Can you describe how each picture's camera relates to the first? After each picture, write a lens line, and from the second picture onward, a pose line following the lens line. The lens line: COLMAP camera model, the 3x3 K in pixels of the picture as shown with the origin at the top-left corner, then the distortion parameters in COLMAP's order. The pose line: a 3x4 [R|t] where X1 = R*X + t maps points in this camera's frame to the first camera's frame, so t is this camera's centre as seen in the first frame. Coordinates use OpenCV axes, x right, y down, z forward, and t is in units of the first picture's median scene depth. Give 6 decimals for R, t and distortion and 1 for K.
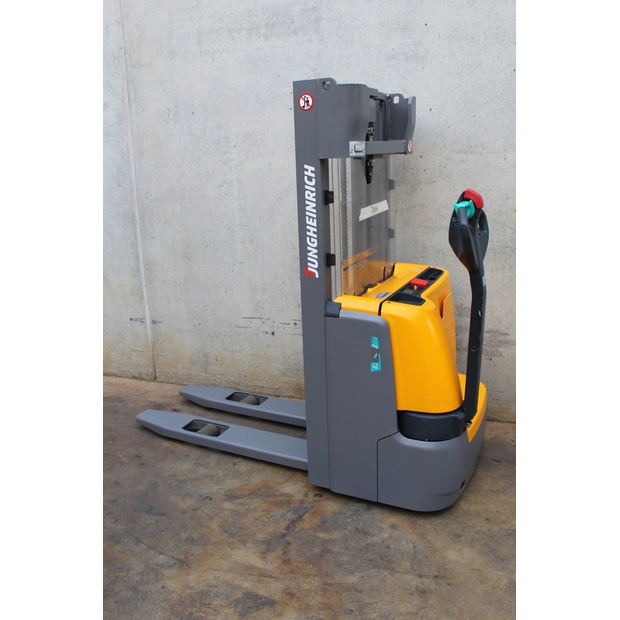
lens RADIAL K [[580.7, 0, 310.0], [0, 580.7, 310.0], [0, 0, 1]] dist [-0.153205, 0.151186]
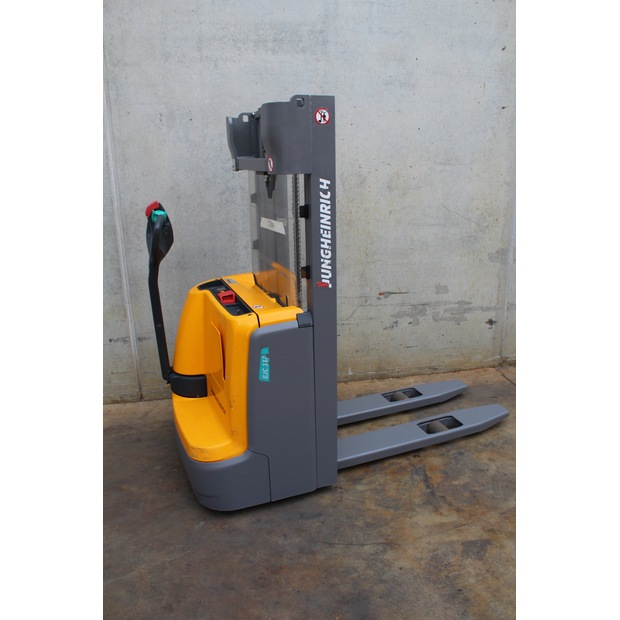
lens RADIAL K [[515.2, 0, 310.9], [0, 515.2, 311.3], [0, 0, 1]] dist [-0.169320, 0.141813]
pose [[0.858564, -0.131351, 0.495596, -0.675179], [0.118753, 0.991286, 0.057001, -0.059674], [-0.498765, 0.009915, 0.866681, 0.210301]]
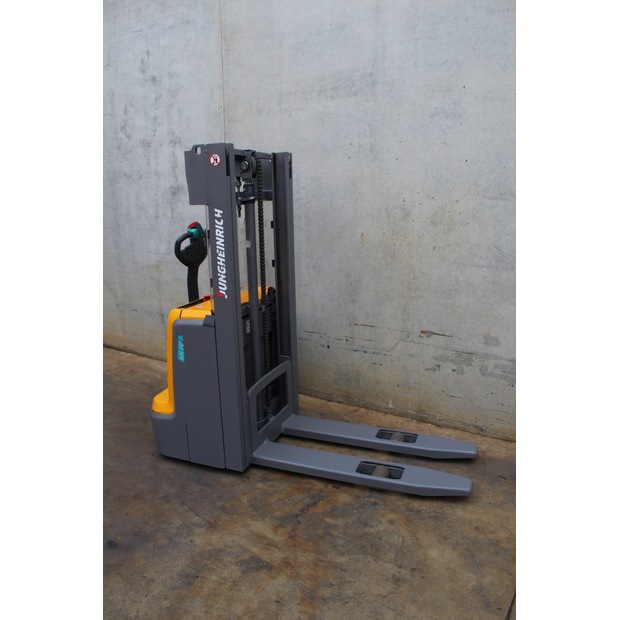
lens RADIAL K [[515.2, 0, 310.9], [0, 515.2, 311.3], [0, 0, 1]] dist [-0.169320, 0.141813]
pose [[0.975941, 0.066957, -0.207498, 0.160841], [-0.072455, 0.997191, -0.019004, -0.012856], [0.205643, 0.033582, 0.978051, -0.038056]]
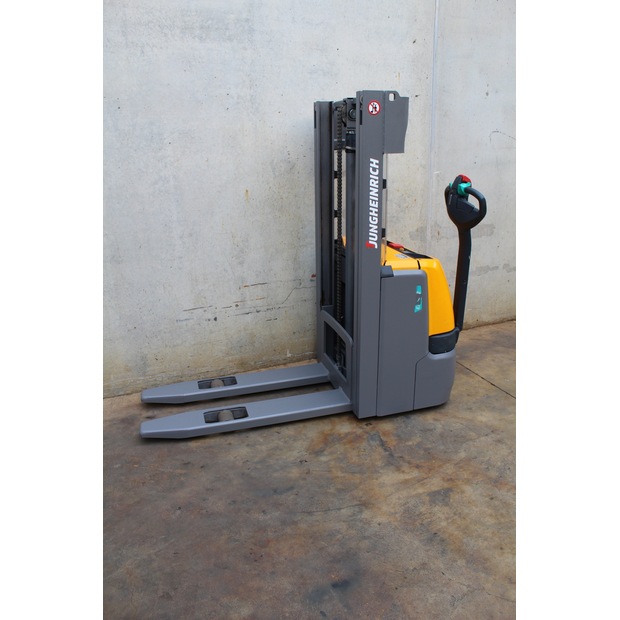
lens RADIAL K [[515.2, 0, 310.9], [0, 515.2, 311.3], [0, 0, 1]] dist [-0.169320, 0.141813]
pose [[0.727078, -0.198443, 0.657251, -0.790687], [0.175469, 0.979234, 0.101547, -0.055444], [-0.663753, 0.041494, 0.746800, 0.249856]]
